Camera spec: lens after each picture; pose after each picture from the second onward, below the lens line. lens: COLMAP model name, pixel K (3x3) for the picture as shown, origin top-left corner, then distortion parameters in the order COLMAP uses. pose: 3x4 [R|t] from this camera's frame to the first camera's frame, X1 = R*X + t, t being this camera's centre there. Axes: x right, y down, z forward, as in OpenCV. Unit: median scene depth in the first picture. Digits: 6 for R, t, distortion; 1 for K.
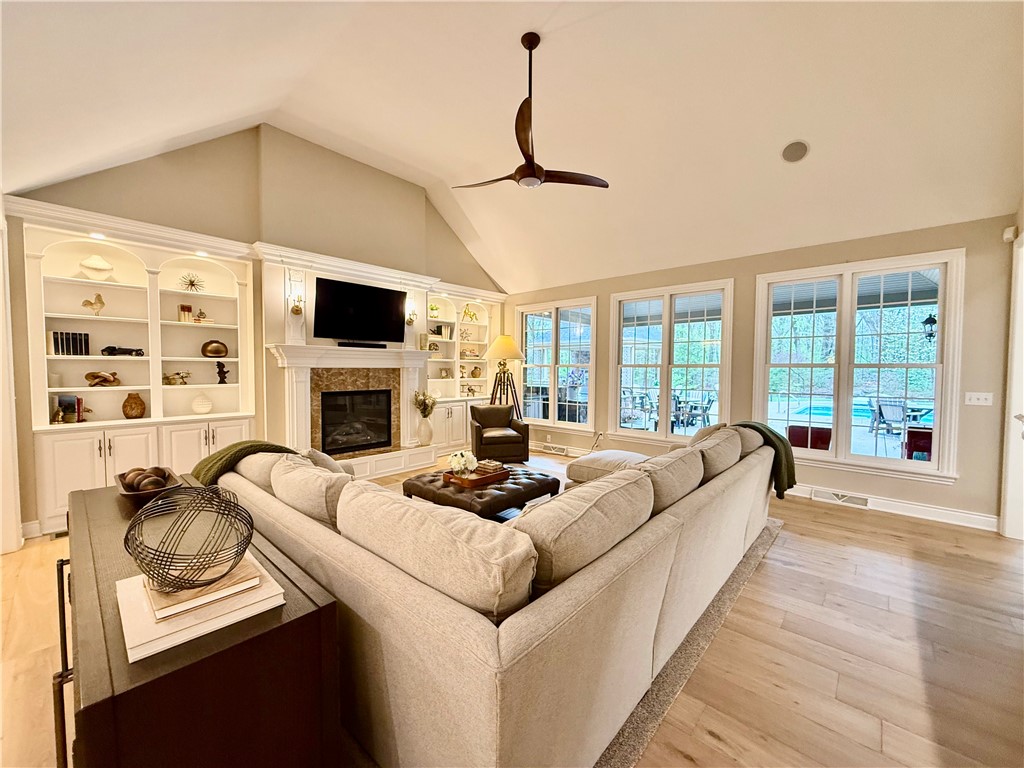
lens RADIAL K [[414.9, 0, 488.4], [0, 414.9, 386.0], [0, 0, 1]] dist [0.000314, 0.000065]
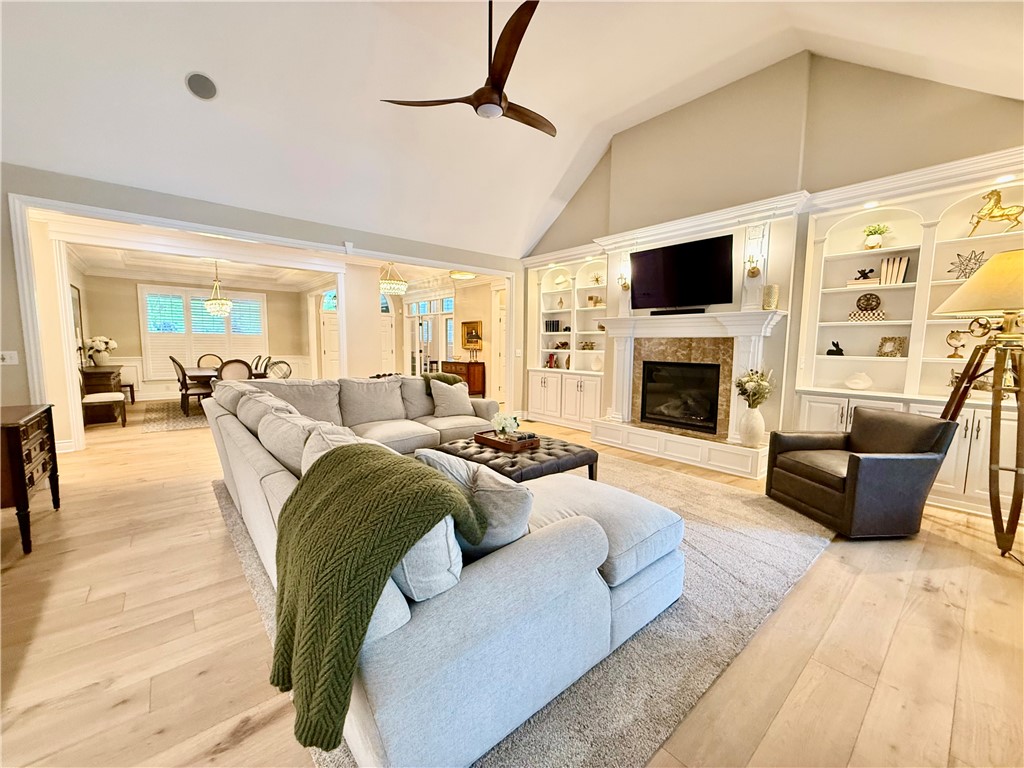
lens RADIAL K [[407.7, 0, 512.0], [0, 407.7, 384.0], [0, 0, 1]] dist [-0.050163, 0.000069]
pose [[-0.119301, 0.100321, -0.987777, 0.647578], [-0.041125, 0.993529, 0.105872, -0.021663], [0.992006, 0.053253, -0.114403, 0.781547]]
